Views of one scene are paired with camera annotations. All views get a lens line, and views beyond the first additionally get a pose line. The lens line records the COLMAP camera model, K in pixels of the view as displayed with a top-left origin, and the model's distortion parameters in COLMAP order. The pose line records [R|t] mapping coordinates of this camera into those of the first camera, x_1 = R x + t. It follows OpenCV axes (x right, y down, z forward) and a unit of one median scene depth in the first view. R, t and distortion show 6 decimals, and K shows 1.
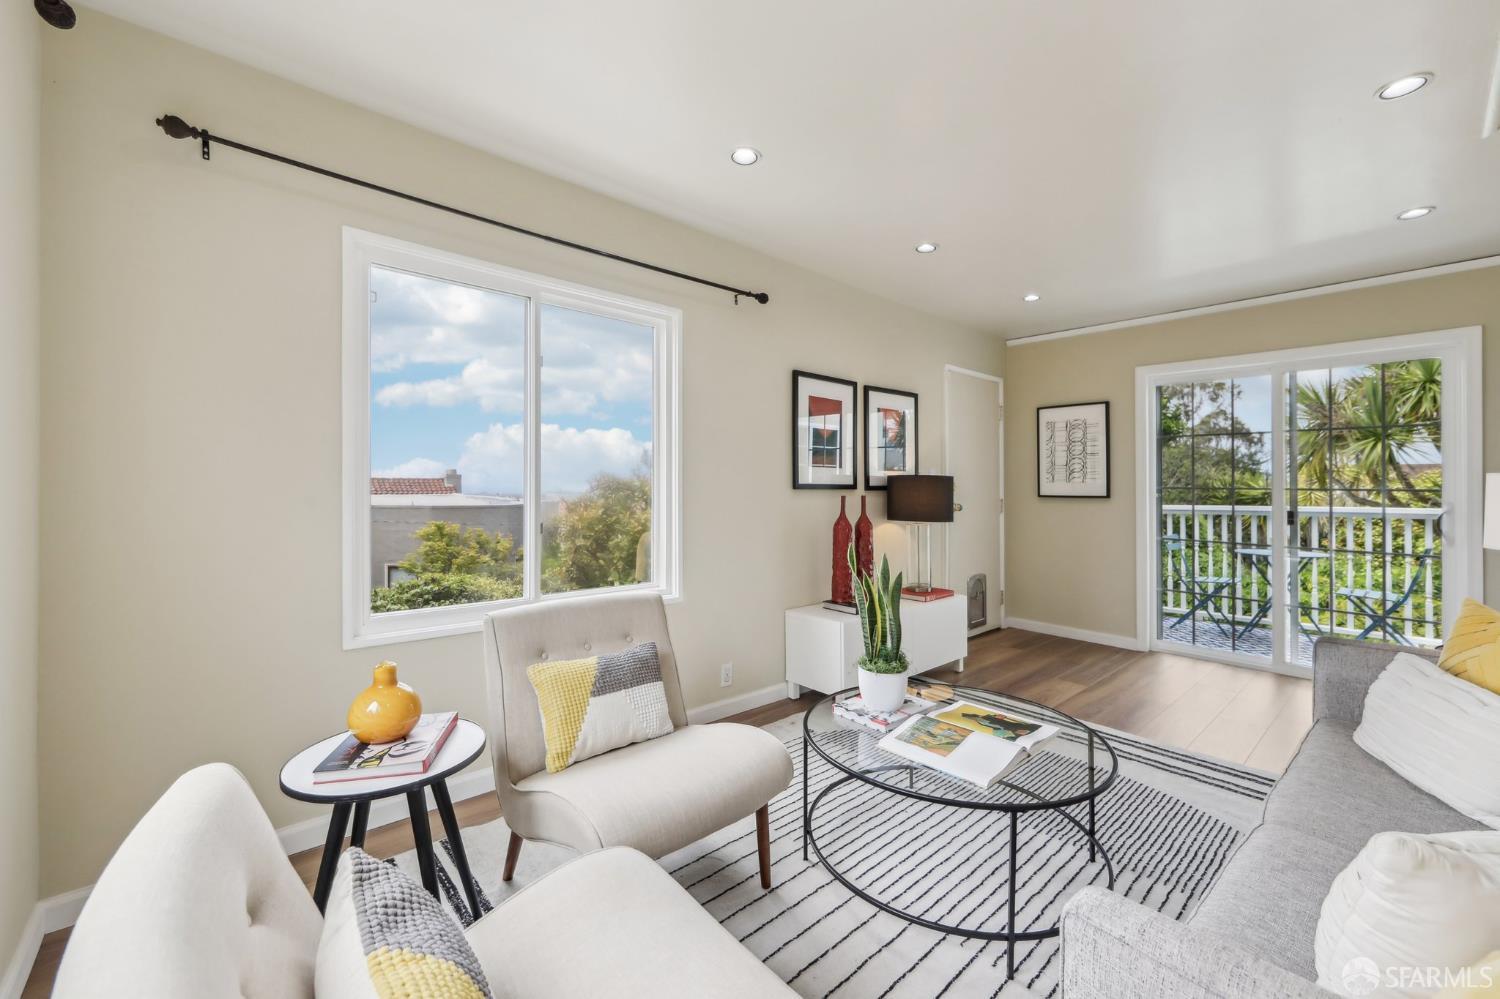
lens RADIAL K [[609.1, 0, 750.0], [0, 609.1, 499.5], [0, 0, 1]] dist [-0.014781, 0.000097]
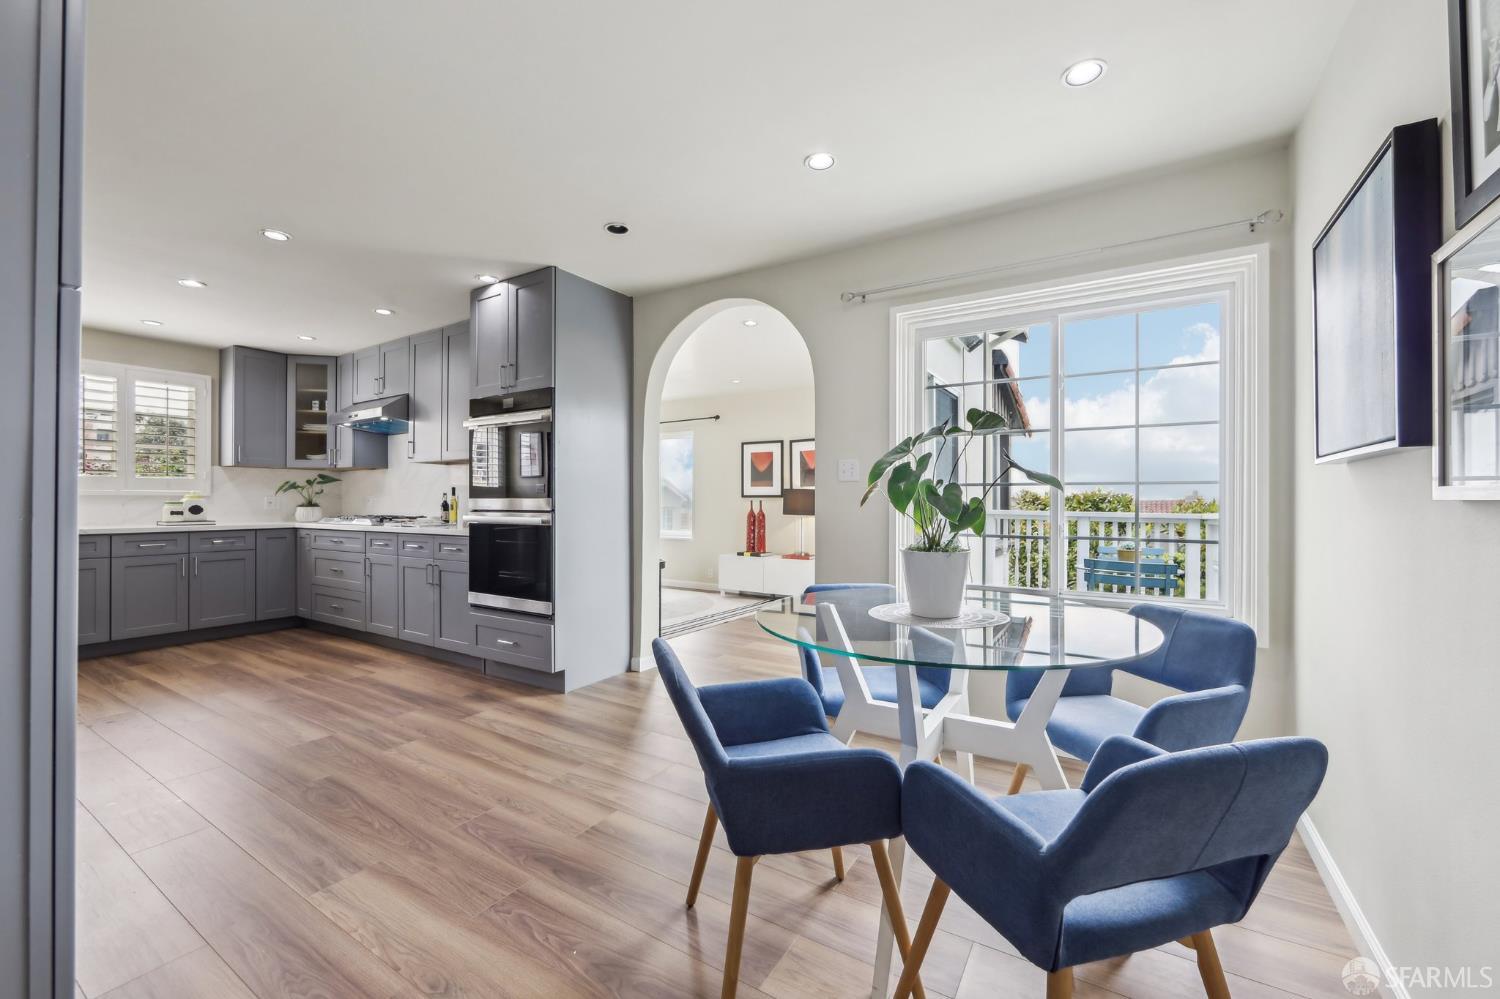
lens RADIAL K [[609.1, 0, 750.0], [0, 609.1, 499.5], [0, 0, 1]] dist [-0.014781, 0.000097]
pose [[0.270299, -0.022484, -0.962514, 1.883779], [-0.034257, 0.998870, -0.032954, 0.051923], [0.962167, 0.041881, 0.269223, 0.397301]]
